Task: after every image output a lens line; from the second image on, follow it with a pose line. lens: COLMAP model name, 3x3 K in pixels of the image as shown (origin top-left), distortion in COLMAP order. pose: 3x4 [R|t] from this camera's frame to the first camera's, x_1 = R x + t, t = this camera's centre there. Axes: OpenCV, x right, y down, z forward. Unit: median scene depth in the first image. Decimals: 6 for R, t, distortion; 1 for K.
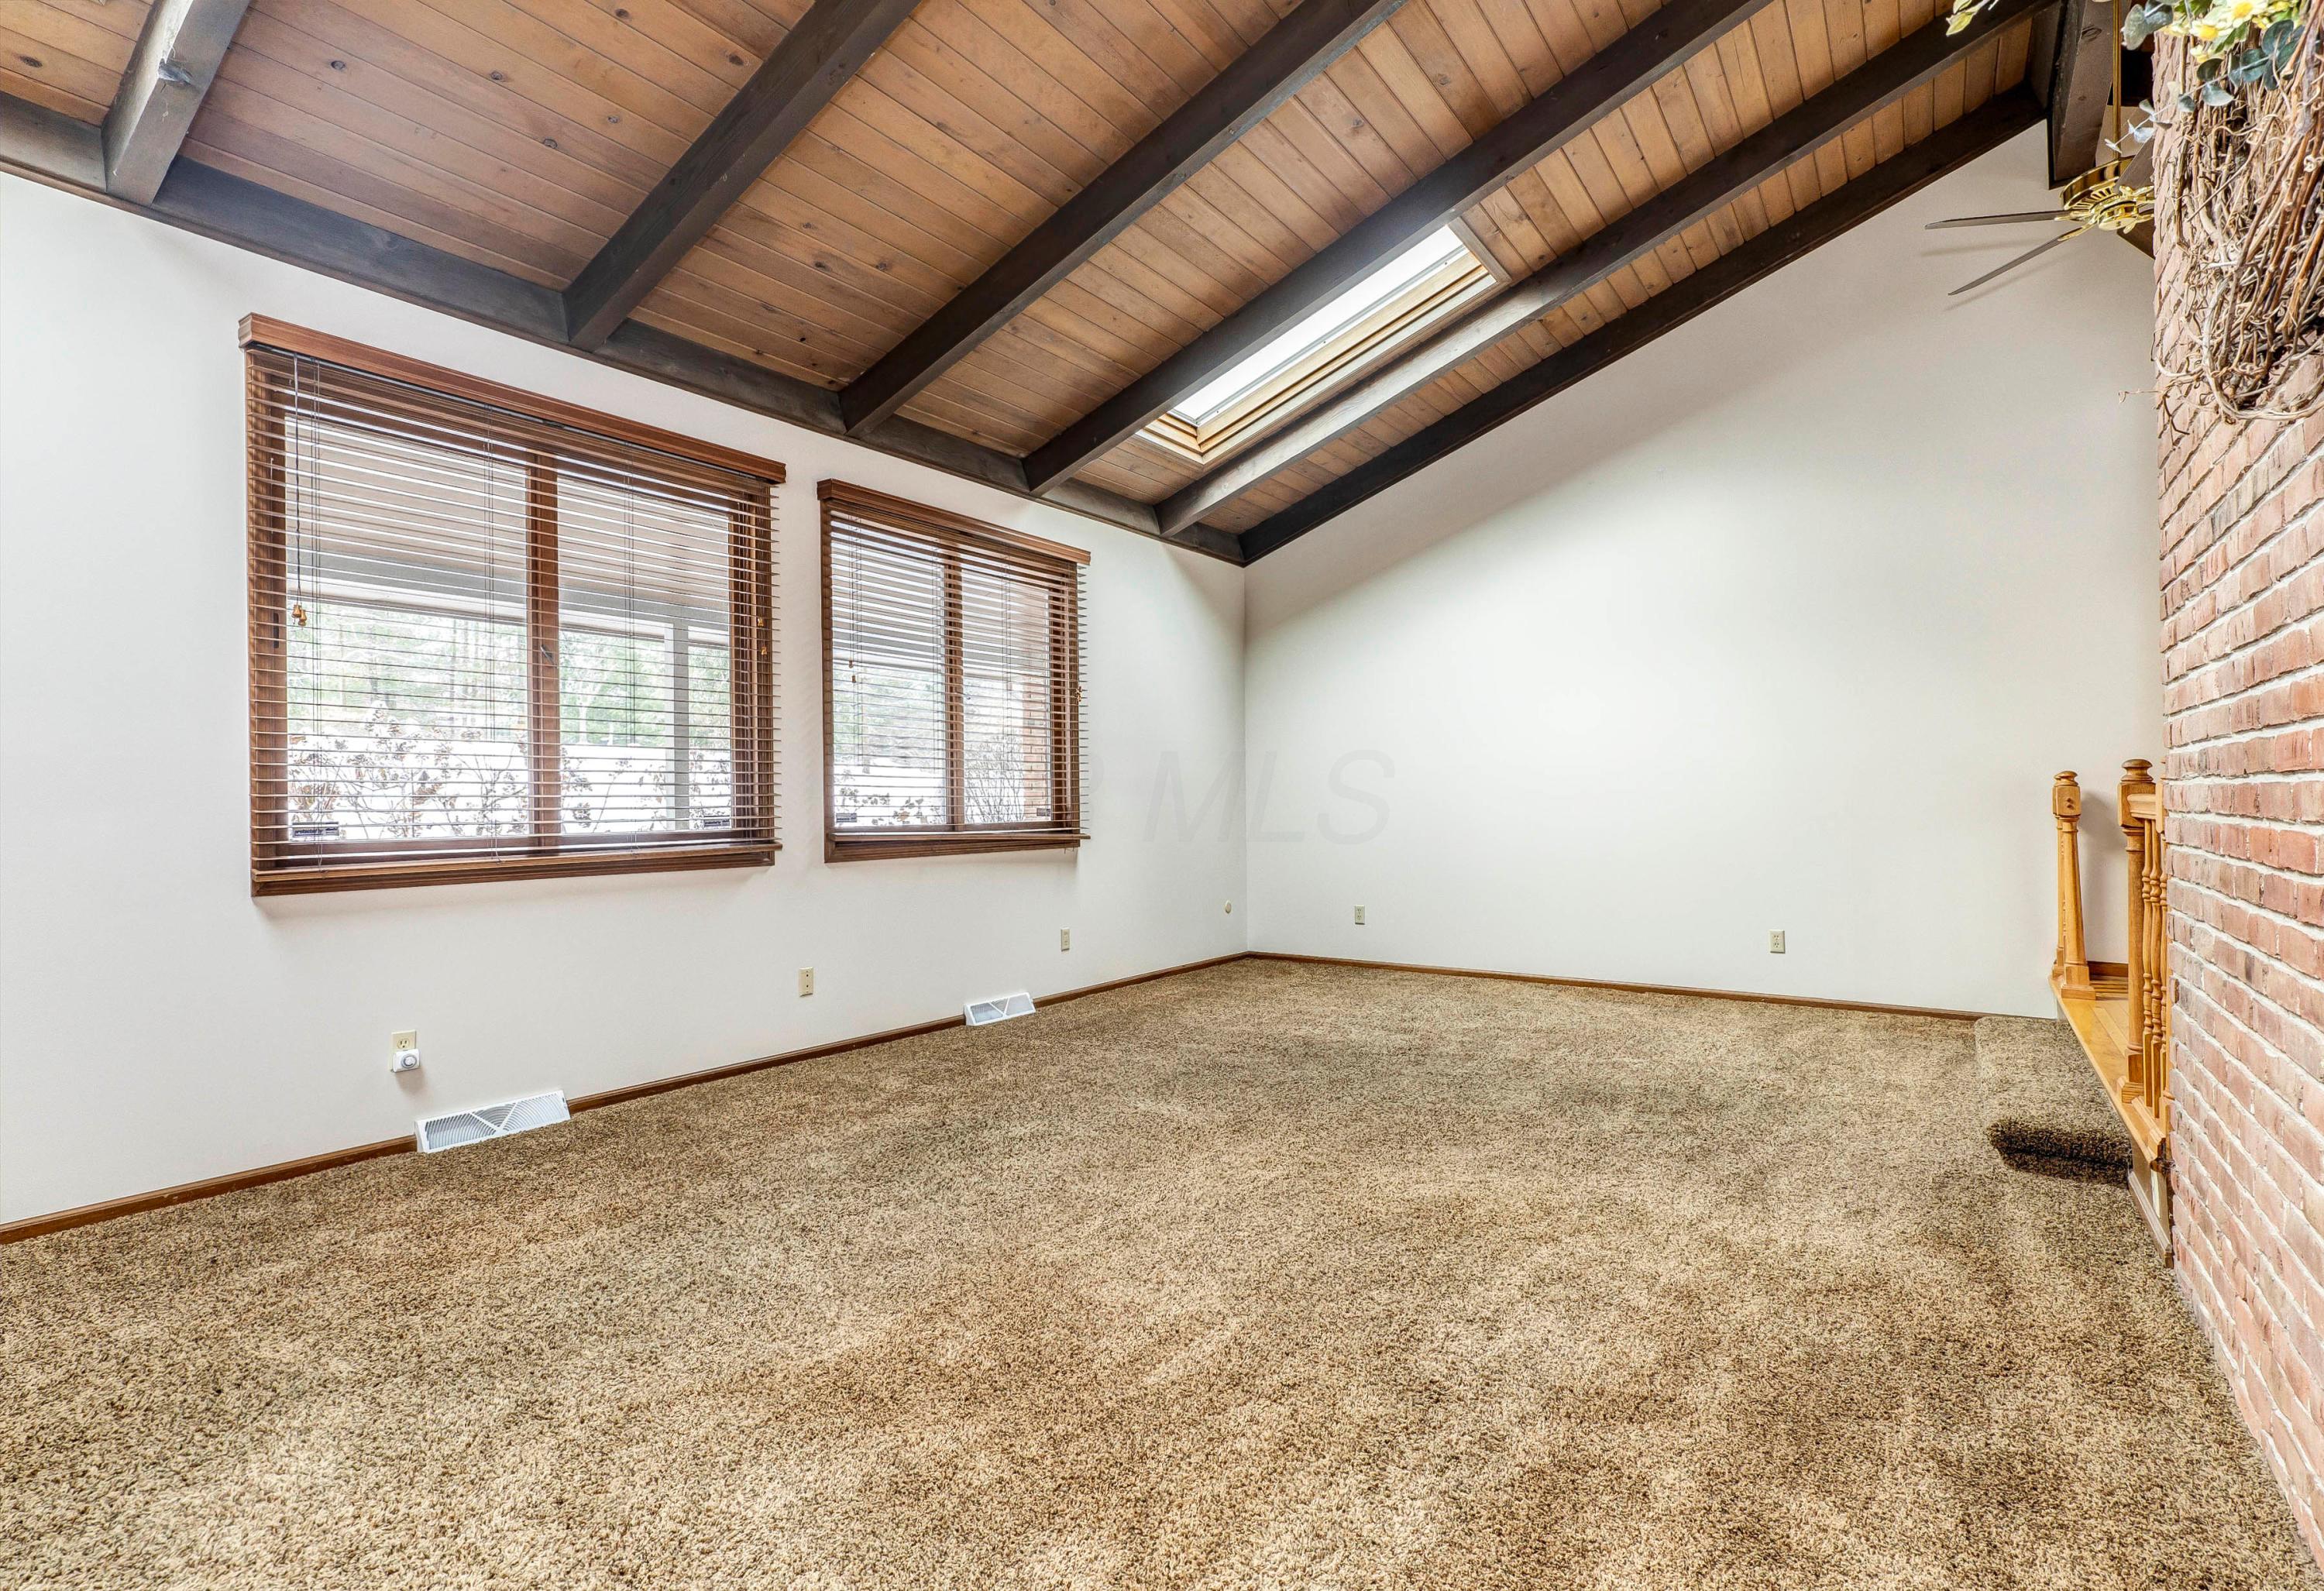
lens RADIAL K [[1186.5, 0, 1166.2], [0, 1186.5, 787.0], [0, 0, 1]] dist [-0.000461, -0.000260]
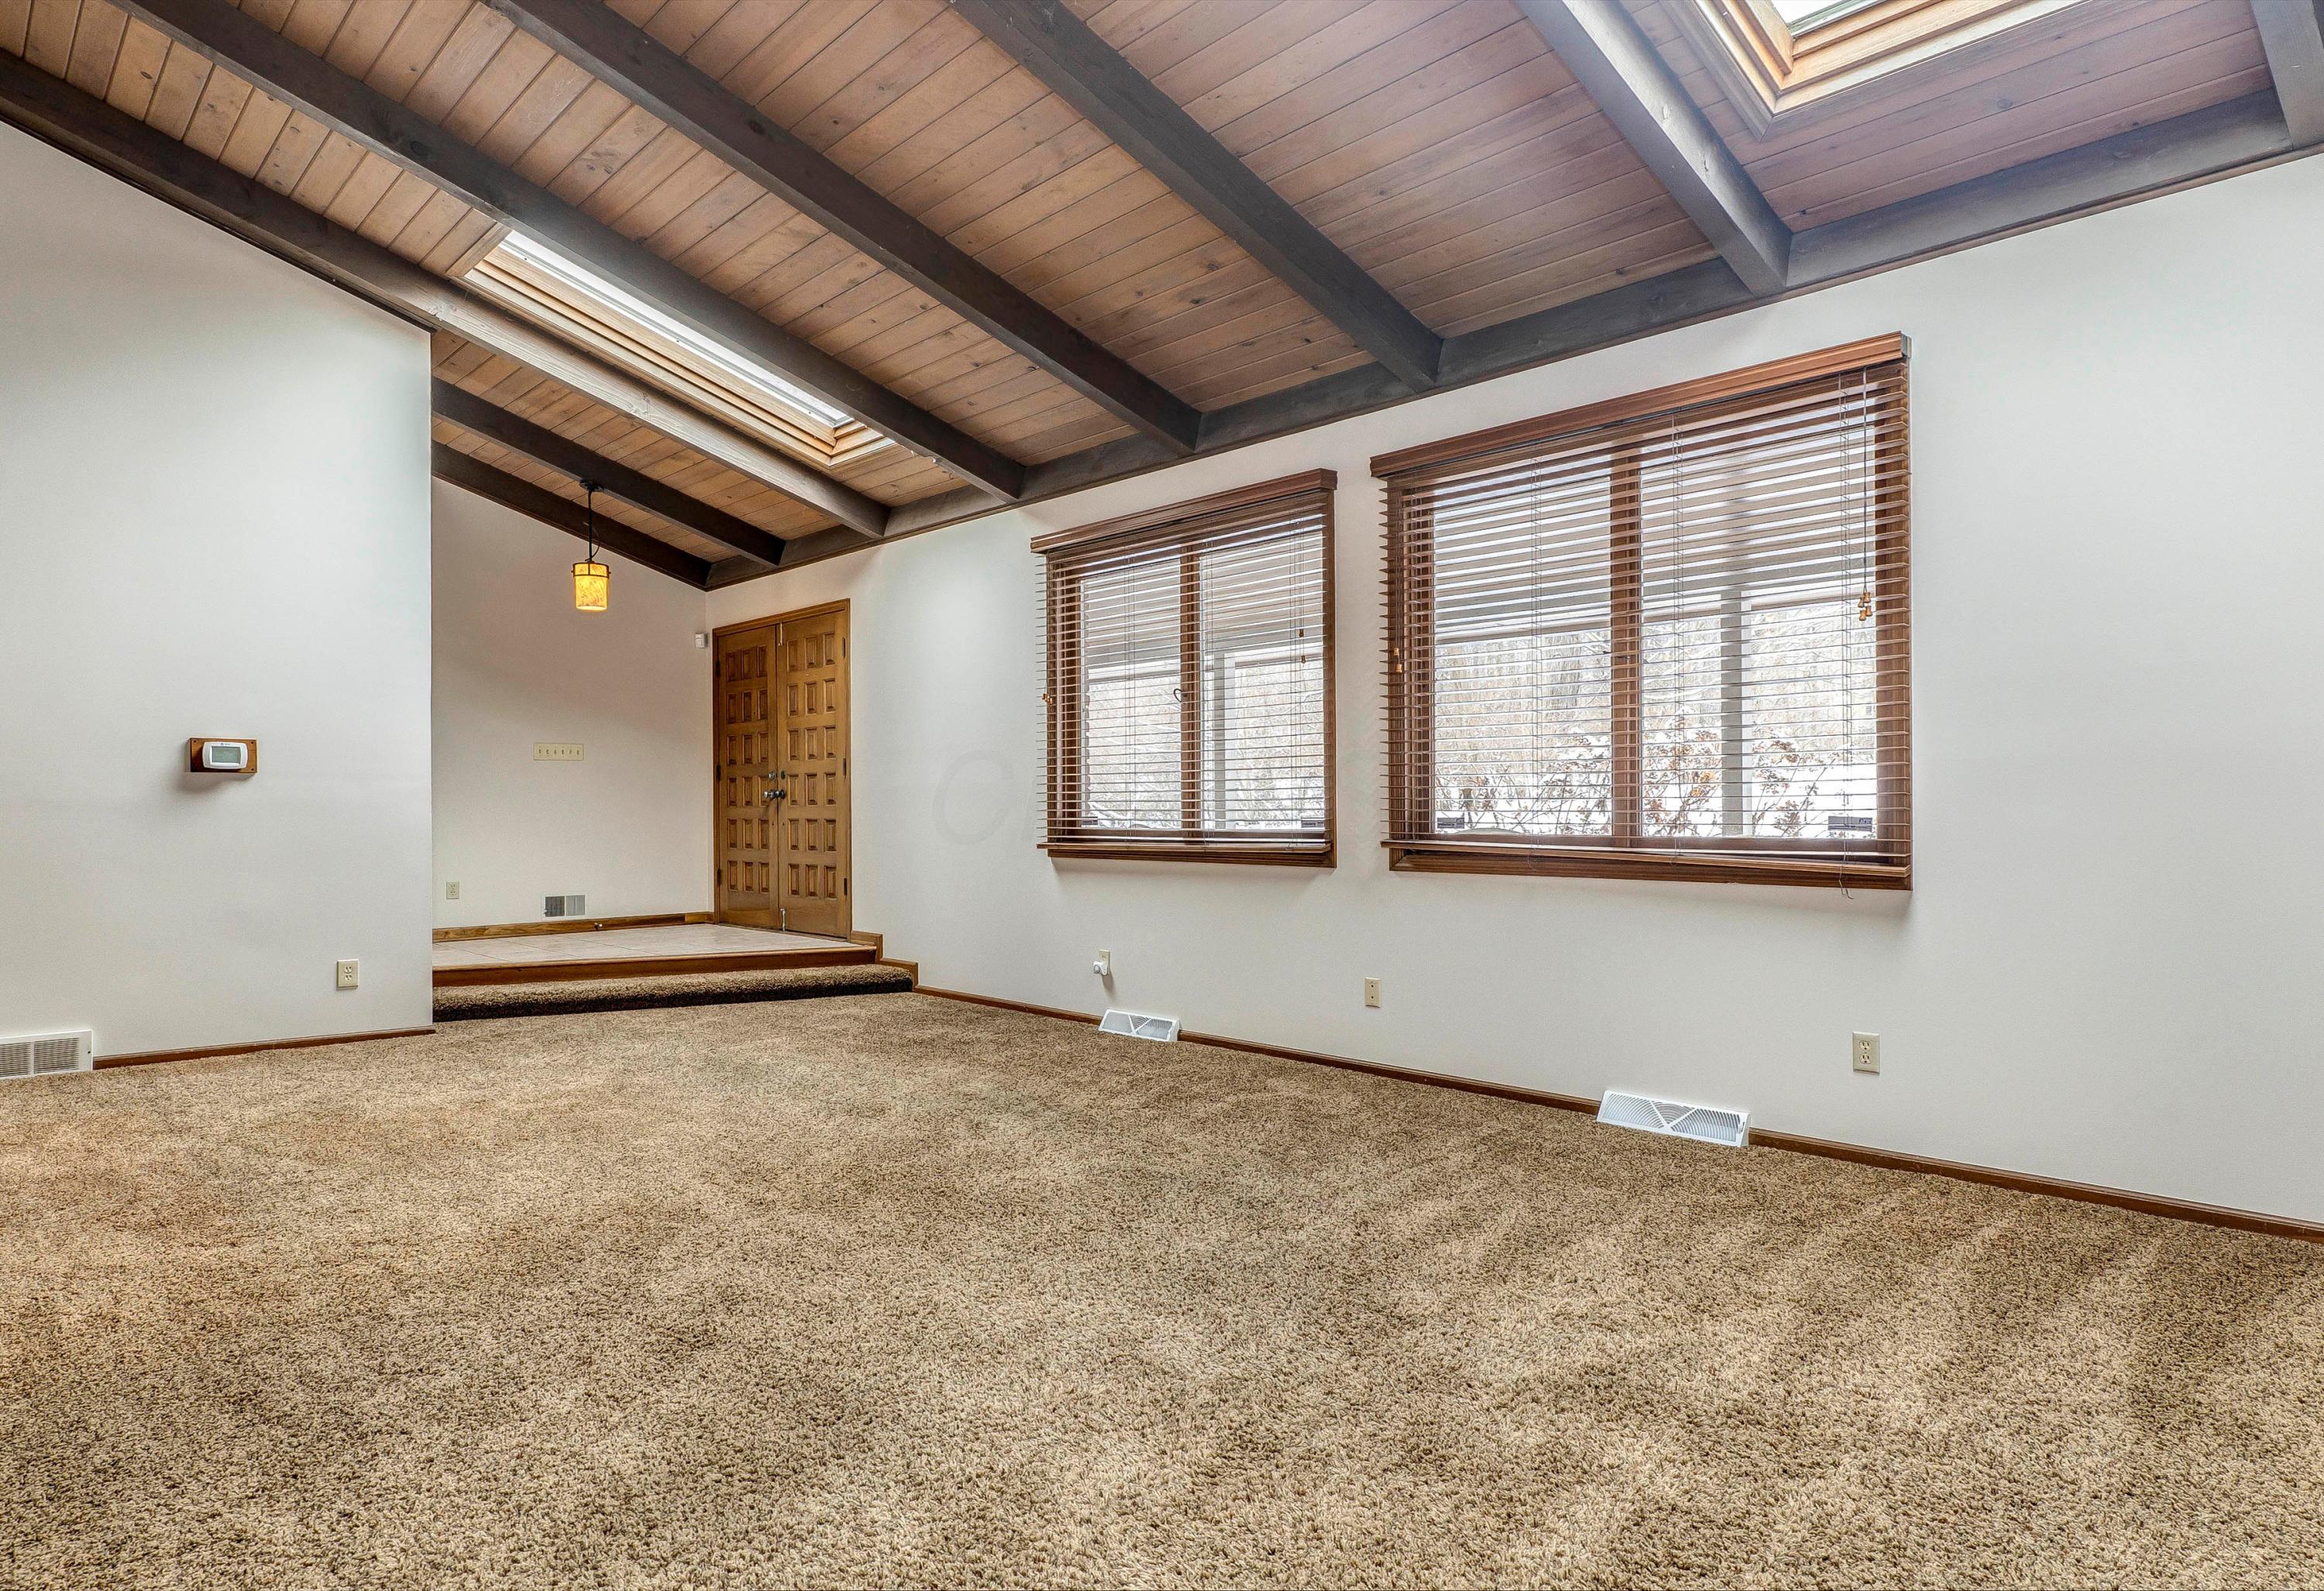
lens RADIAL K [[1186.5, 0, 1166.2], [0, 1186.5, 787.0], [0, 0, 1]] dist [-0.000461, -0.000260]
pose [[-0.154686, -0.008656, -0.987926, 0.666414], [0.017377, 0.999783, -0.011481, 0.006741], [0.987811, -0.018943, -0.154502, 0.990372]]
